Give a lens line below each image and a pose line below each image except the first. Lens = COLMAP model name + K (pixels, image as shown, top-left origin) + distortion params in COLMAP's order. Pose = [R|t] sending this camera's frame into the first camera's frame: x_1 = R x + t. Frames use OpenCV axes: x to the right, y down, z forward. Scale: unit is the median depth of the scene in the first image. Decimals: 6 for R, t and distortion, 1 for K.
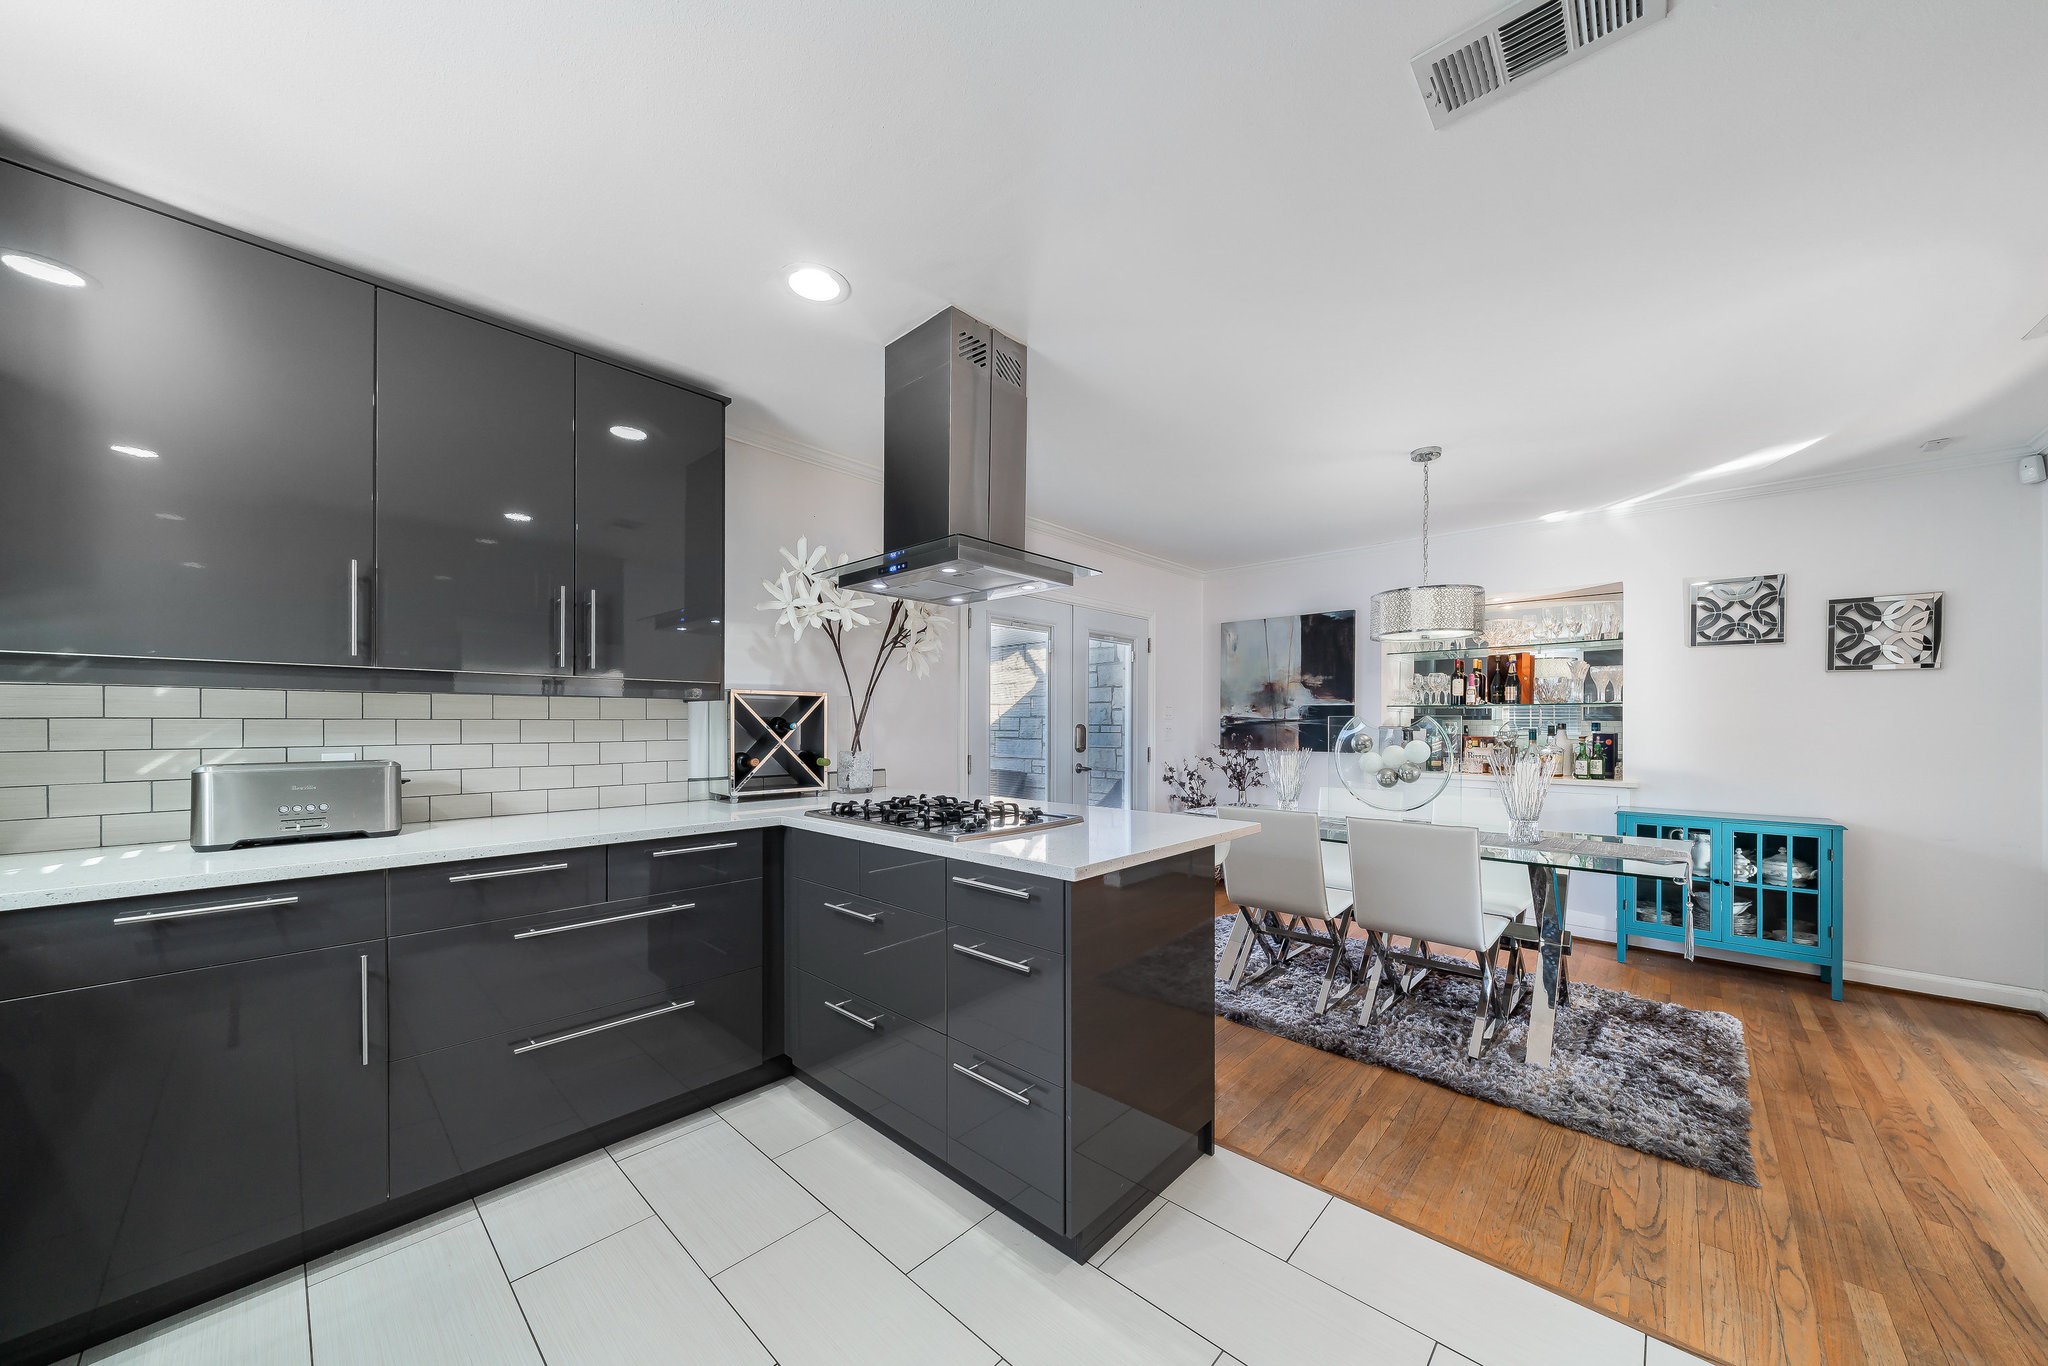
lens RADIAL K [[714.7, 0, 1016.1], [0, 714.7, 722.9], [0, 0, 1]] dist [-0.000245, 0.000104]
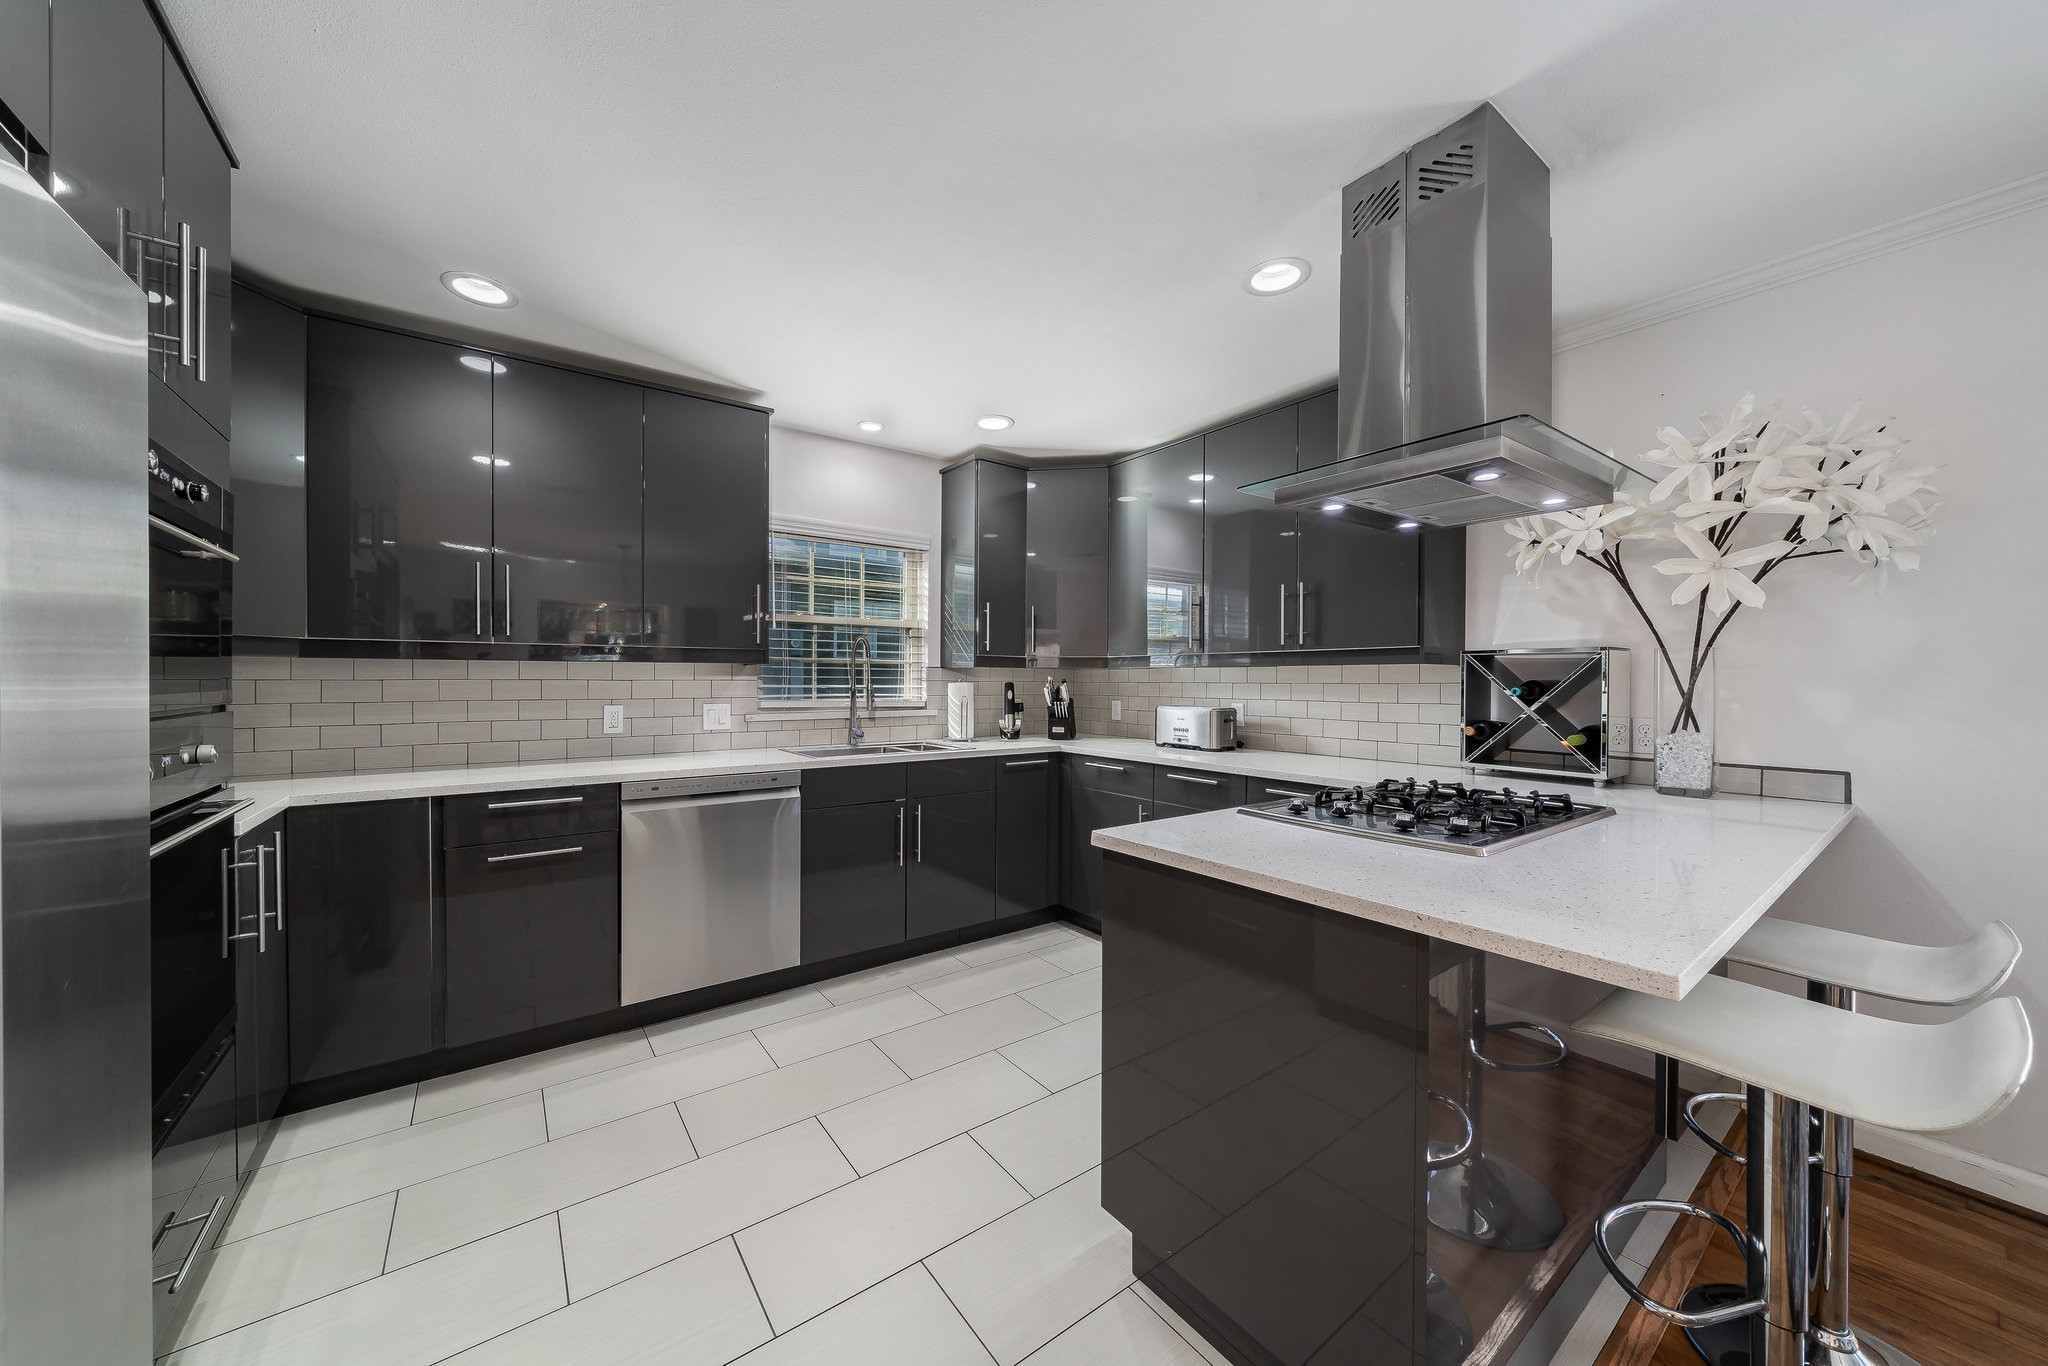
lens RADIAL K [[714.7, 0, 1030.8], [0, 714.7, 683.3], [0, 0, 1]] dist [-0.000245, 0.000104]
pose [[-0.173180, 0.003910, -0.984882, 0.707066], [-0.002520, 0.999987, 0.004413, -0.009042], [0.984887, 0.003246, -0.173168, 0.702535]]
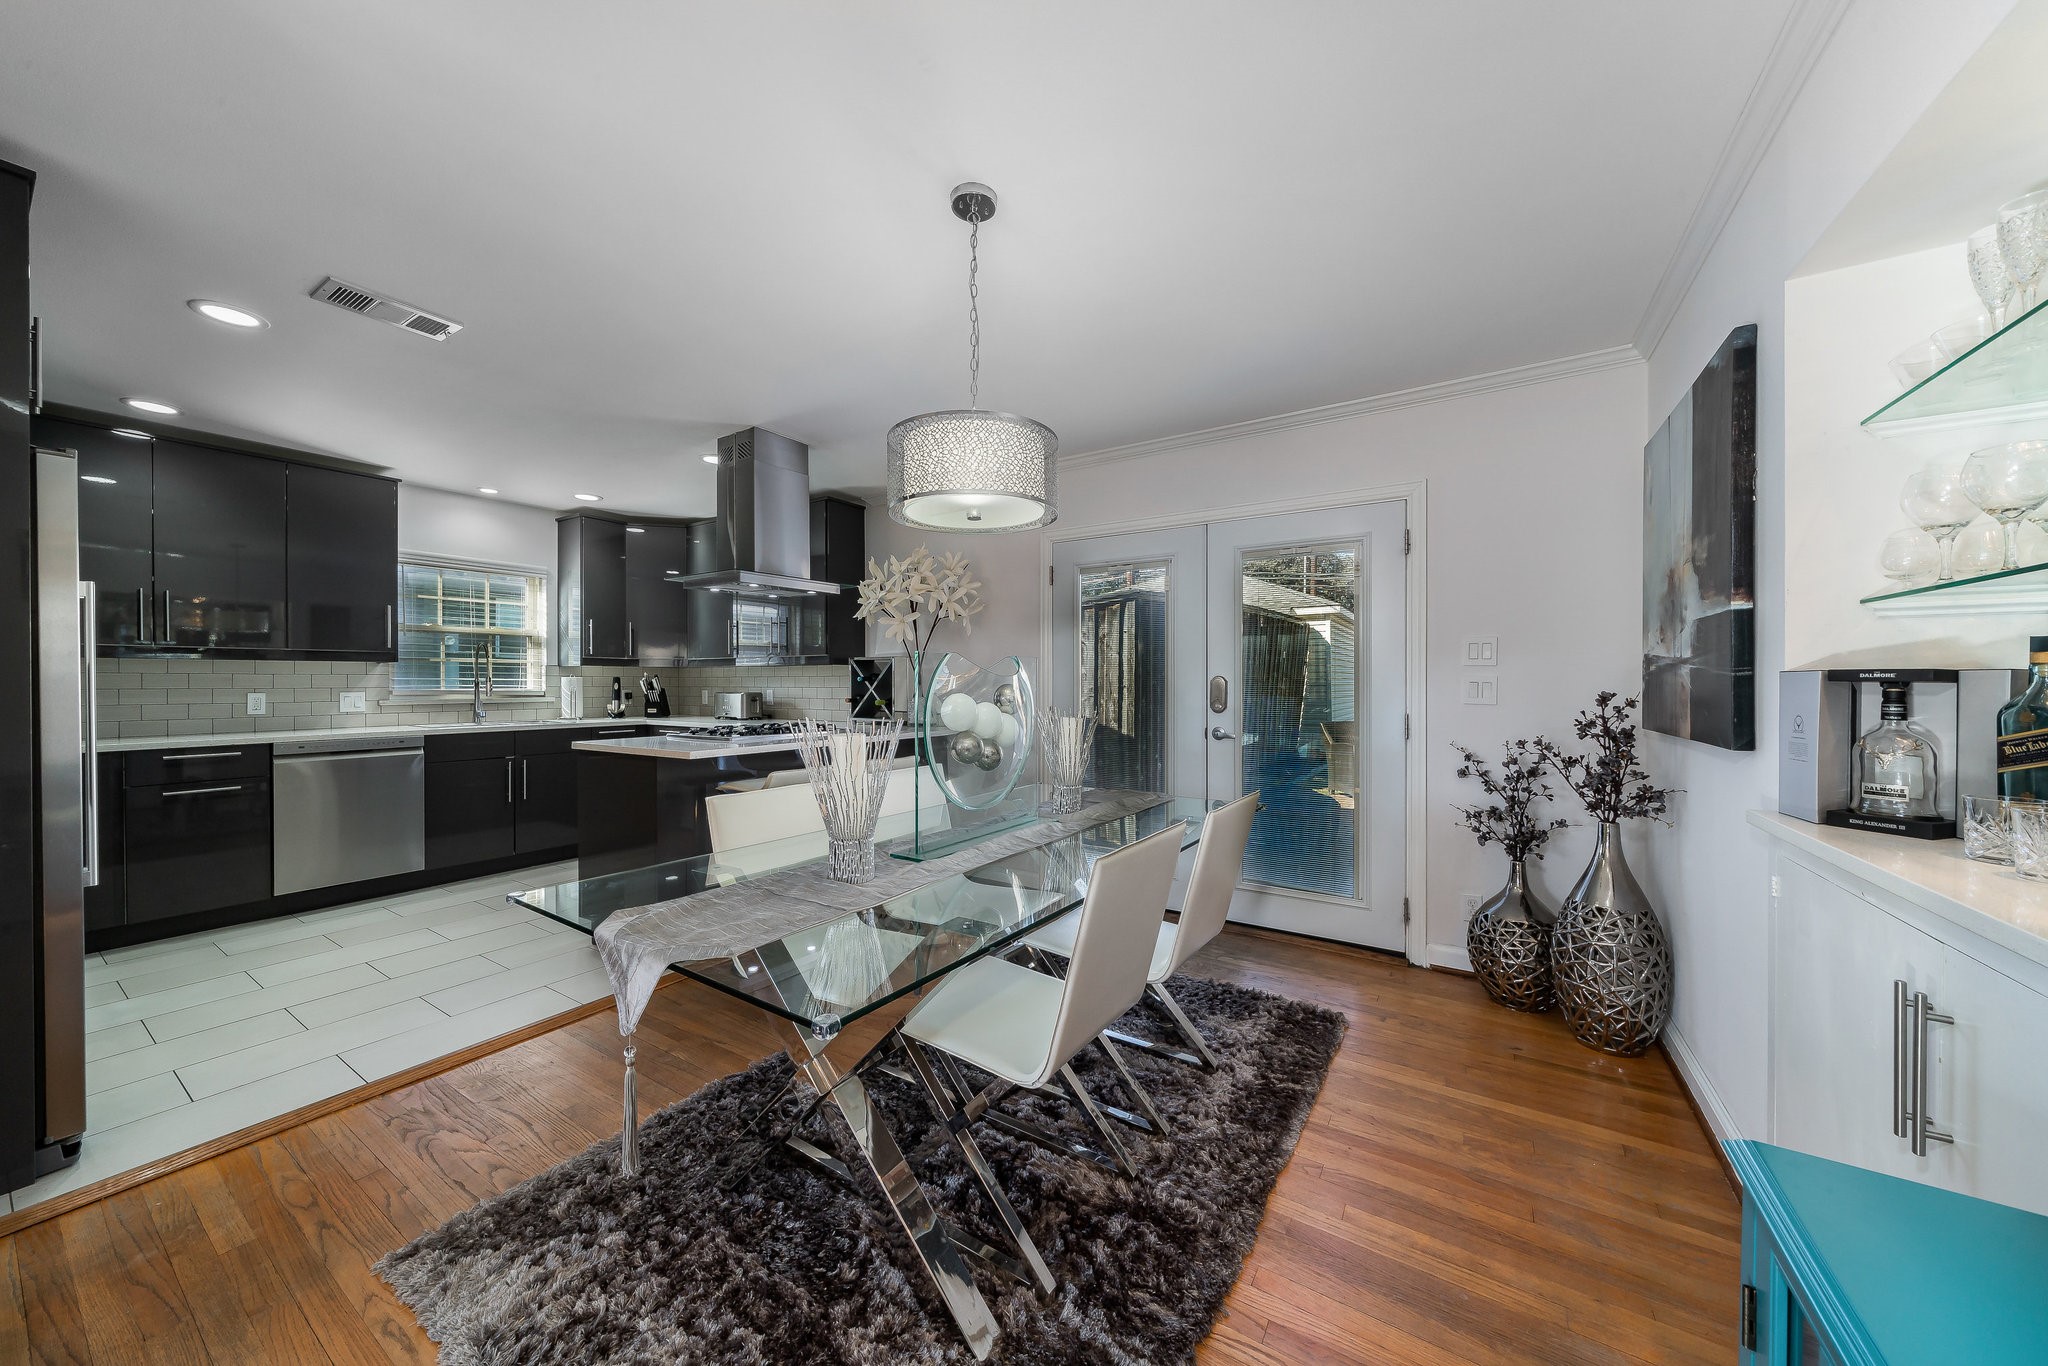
lens RADIAL K [[714.7, 0, 1008.6], [0, 714.7, 680.5], [0, 0, 1]] dist [-0.000245, 0.000104]
pose [[0.177796, 0.001171, -0.984067, 1.598500], [0.000935, 0.999999, 0.001358, 0.006458], [0.984067, -0.001161, 0.177795, 1.229081]]
